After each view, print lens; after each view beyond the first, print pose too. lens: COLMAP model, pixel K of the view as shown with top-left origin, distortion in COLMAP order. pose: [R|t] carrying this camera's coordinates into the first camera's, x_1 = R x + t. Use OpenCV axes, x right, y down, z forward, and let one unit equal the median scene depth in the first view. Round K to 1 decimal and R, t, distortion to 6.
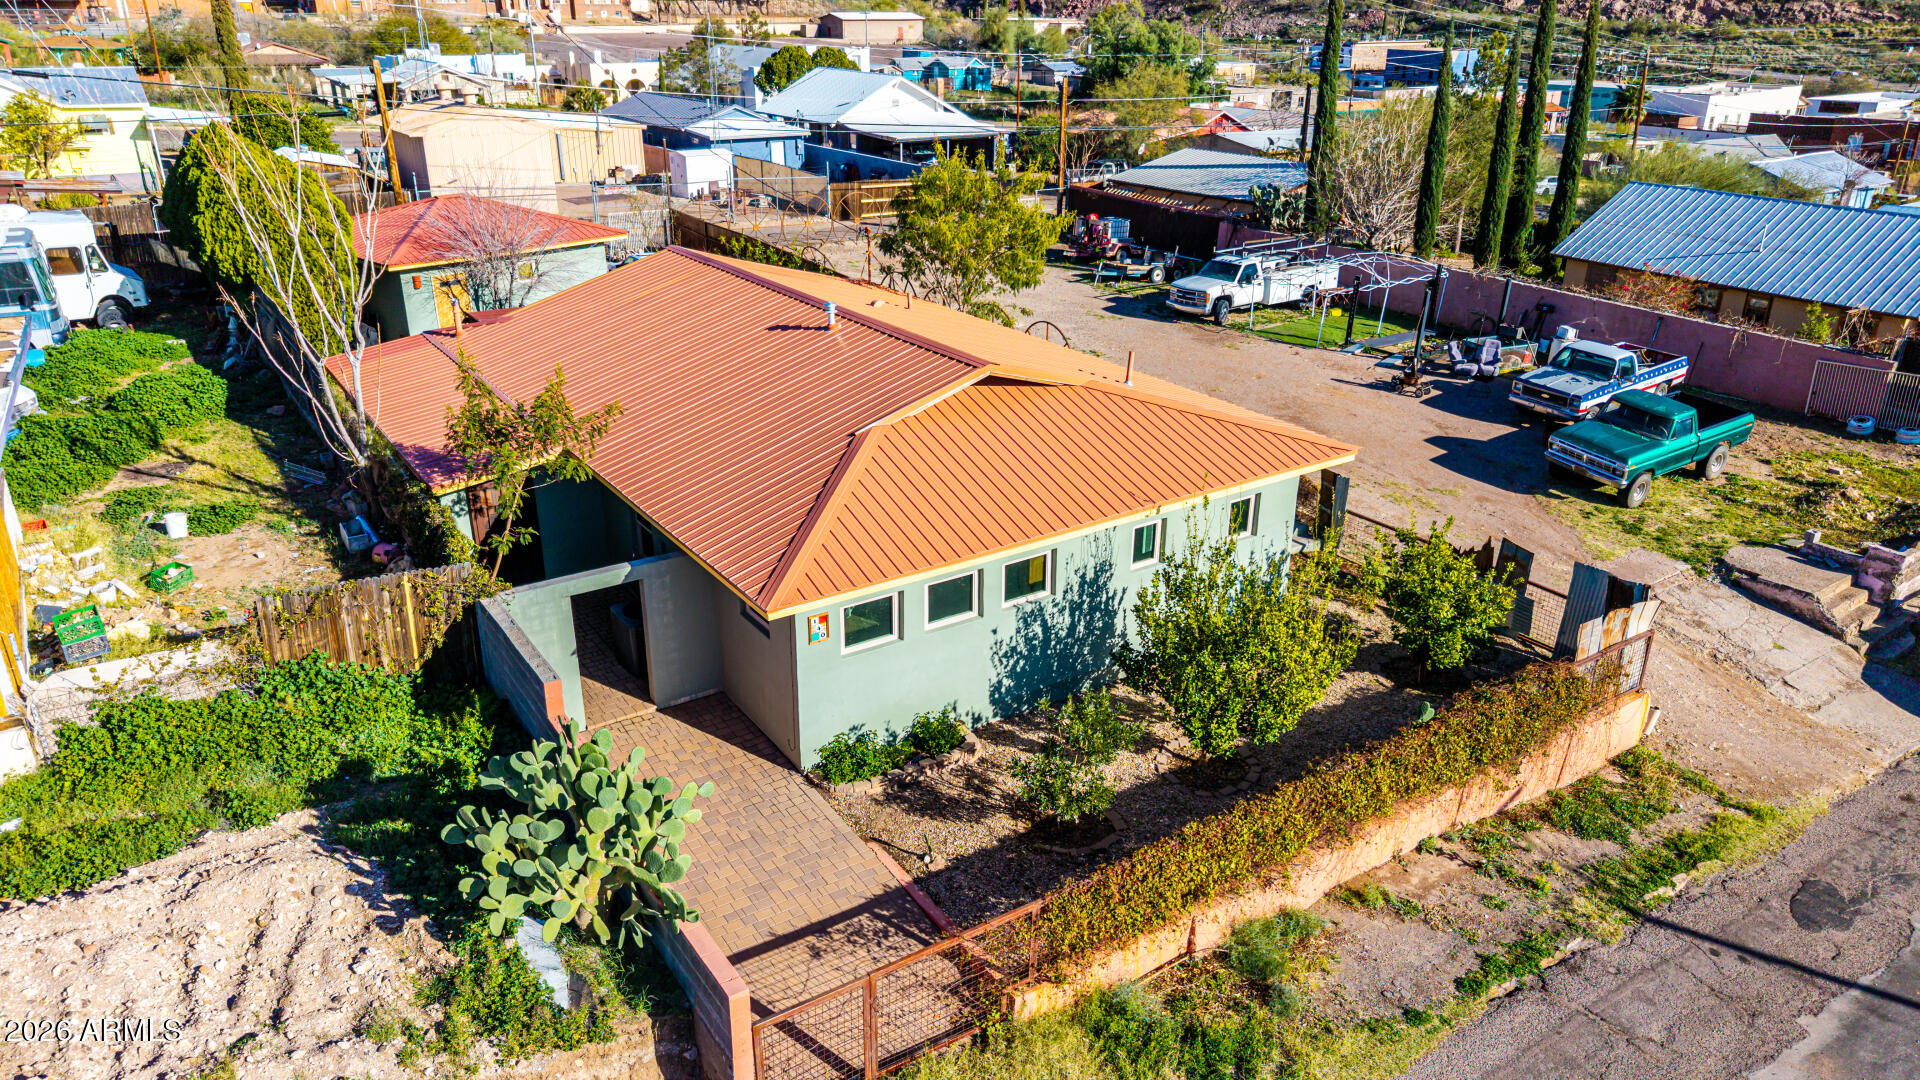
lens RADIAL K [[1284.7, 0, 960.0], [0, 1284.7, 540.0], [0, 0, 1]] dist [0.020202, -0.019875]
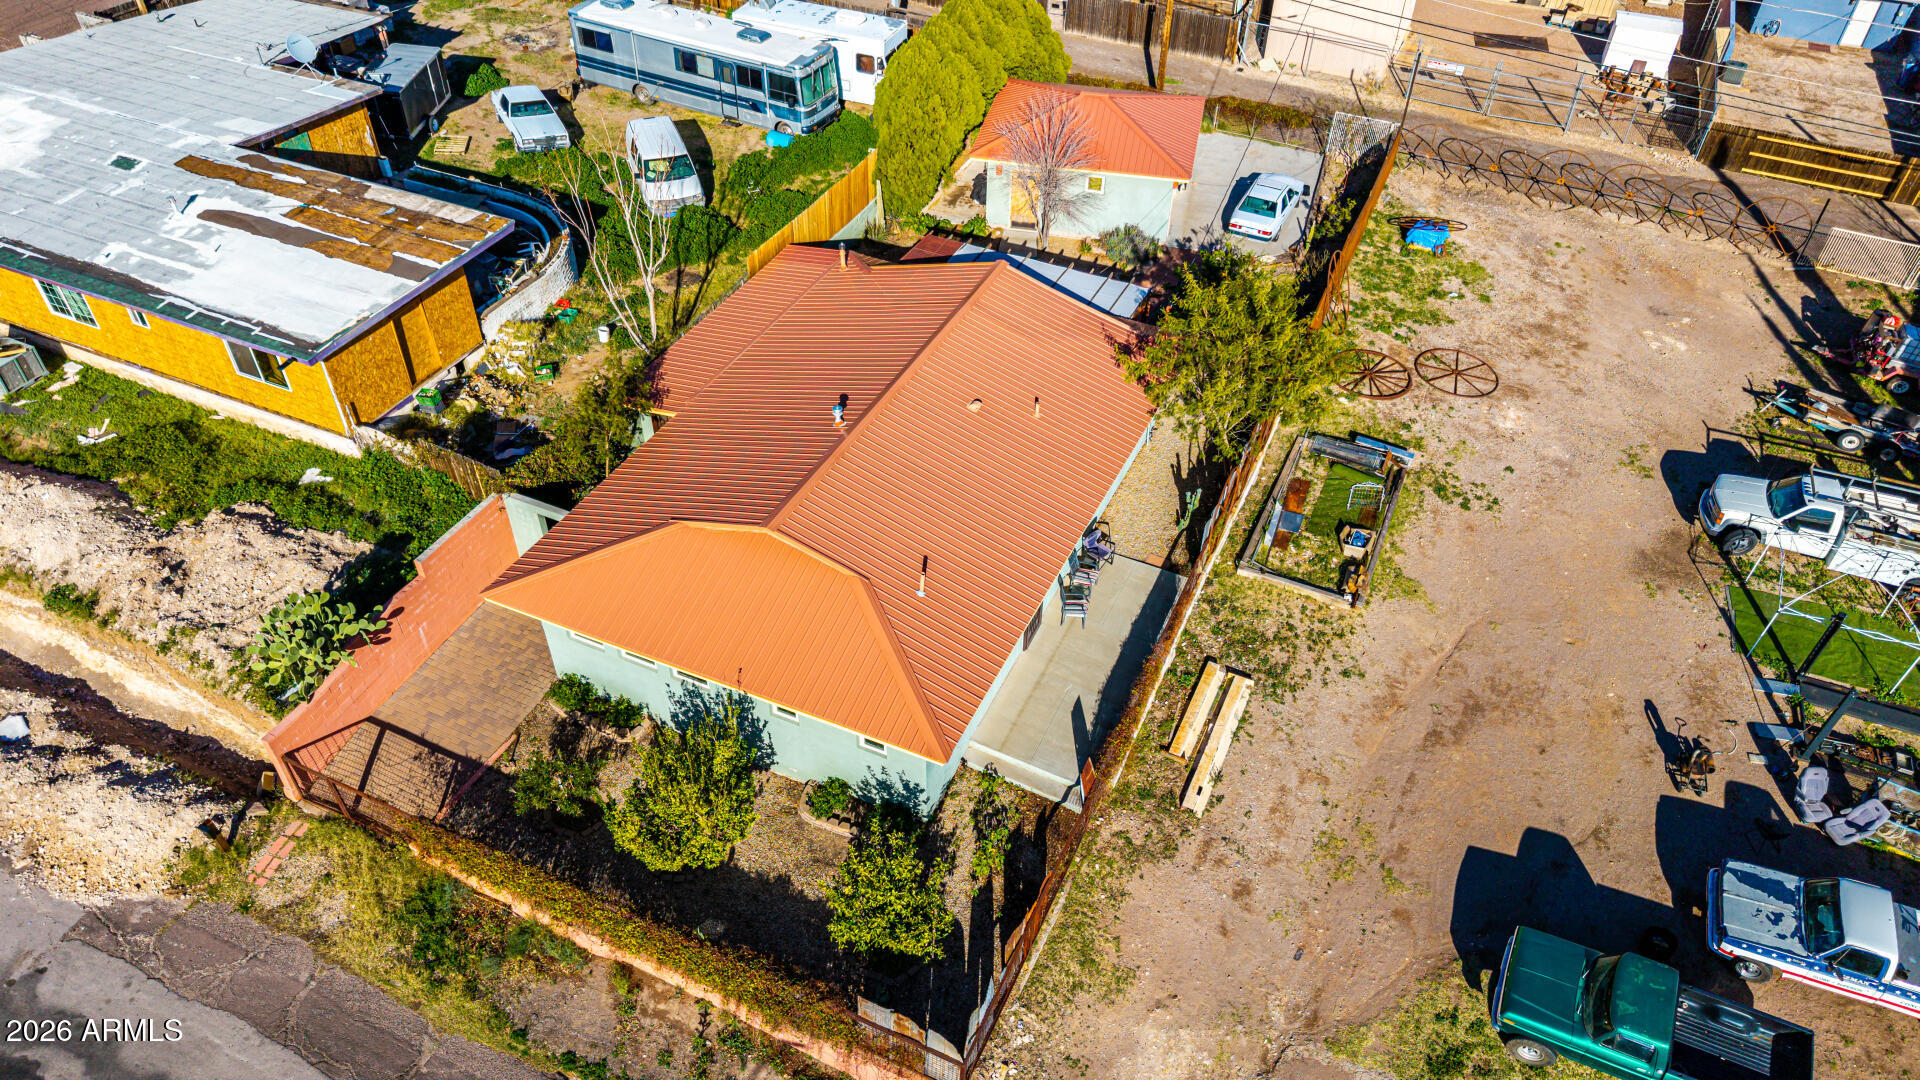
lens RADIAL K [[1287.8, 0, 960.0], [0, 1287.8, 540.0], [0, 0, 1]] dist [0.021090, -0.025415]
pose [[0.518195, 0.567163, -0.640156, 1.022309], [-0.342600, 0.823468, 0.452245, -0.824681], [0.783645, -0.015034, 0.621027, 0.331914]]
